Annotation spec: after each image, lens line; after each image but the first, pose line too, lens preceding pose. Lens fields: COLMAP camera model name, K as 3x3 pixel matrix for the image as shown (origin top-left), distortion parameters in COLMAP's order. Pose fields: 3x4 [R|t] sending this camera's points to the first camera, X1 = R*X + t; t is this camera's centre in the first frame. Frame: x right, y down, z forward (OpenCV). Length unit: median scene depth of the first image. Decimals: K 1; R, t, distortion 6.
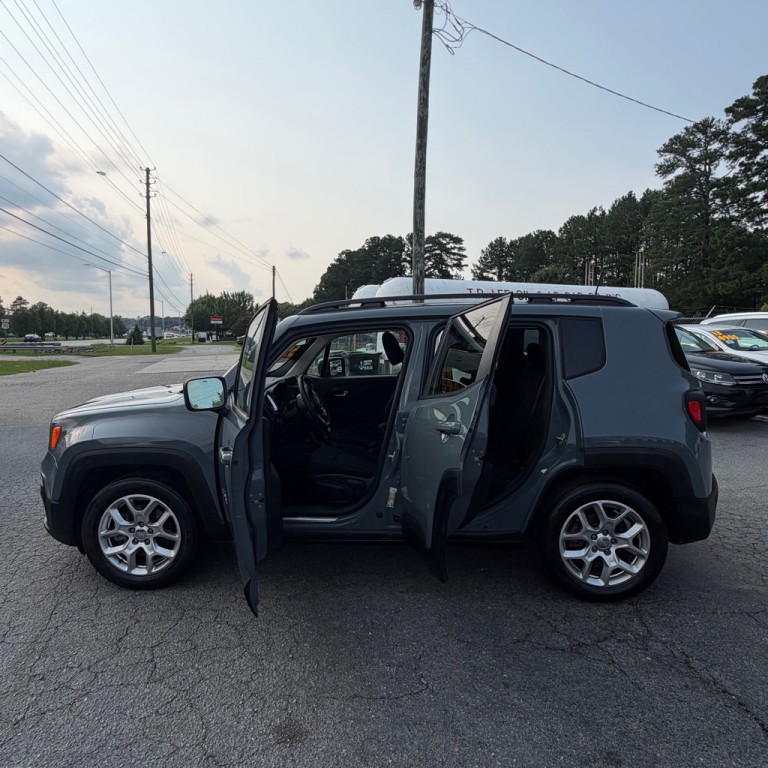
lens RADIAL K [[527.2, 0, 380.7], [0, 527.2, 384.1], [0, 0, 1]] dist [-0.001888, 0.002665]
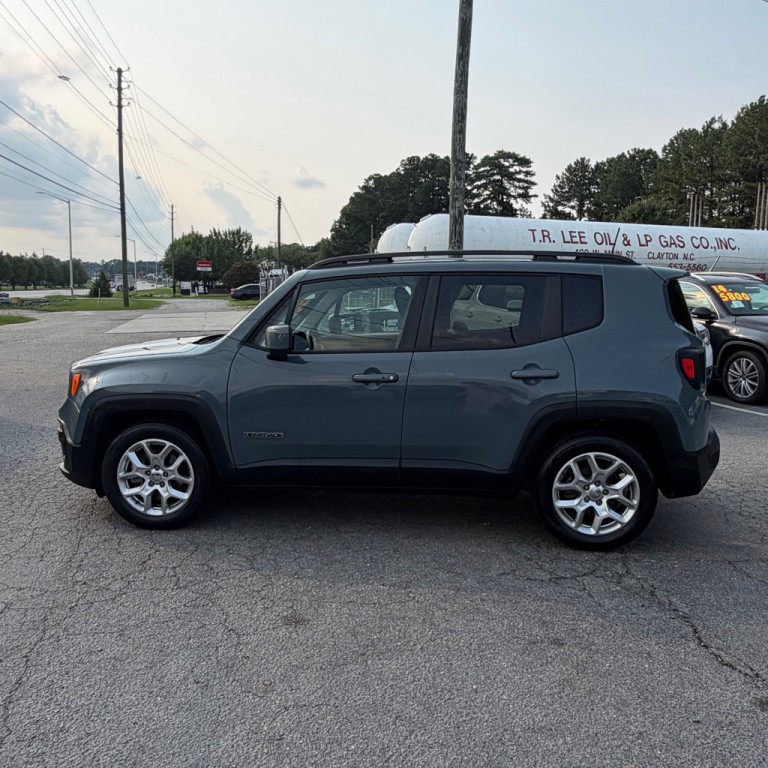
lens RADIAL K [[706.1, 0, 384.7], [0, 706.1, 381.3], [0, 0, 1]] dist [-0.006039, 0.014367]
pose [[0.998665, 0.018776, -0.048120, 0.005442], [-0.016918, 0.999106, 0.038730, 0.002548], [0.048804, -0.037864, 0.998090, -0.031513]]
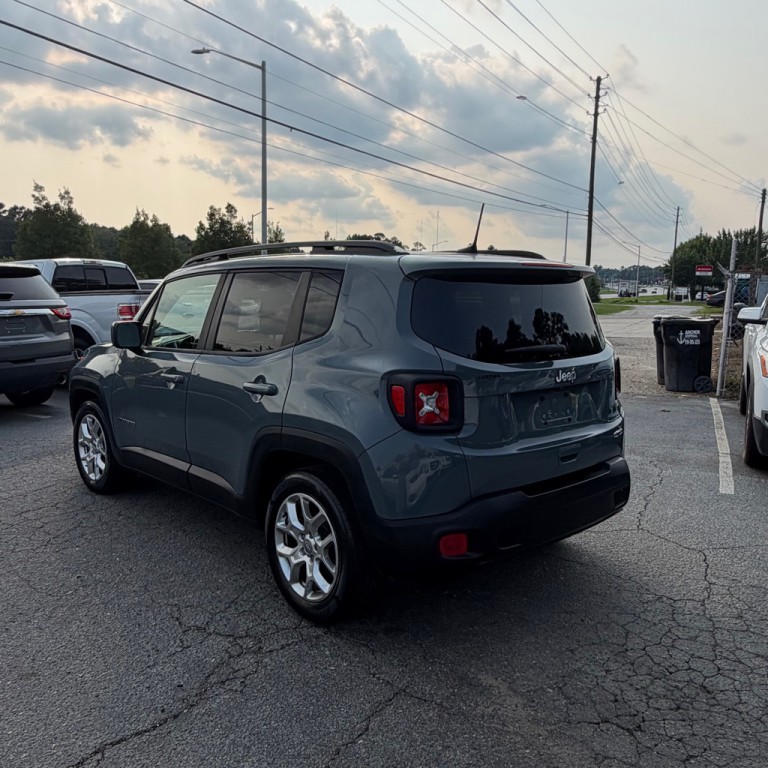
lens RADIAL K [[706.1, 0, 384.7], [0, 706.1, 381.3], [0, 0, 1]] dist [-0.006039, 0.014367]
pose [[0.715571, 0.102540, -0.690973, 0.096851], [-0.078705, 0.994704, 0.066106, -0.002851], [0.694092, 0.007080, 0.719851, 0.022773]]
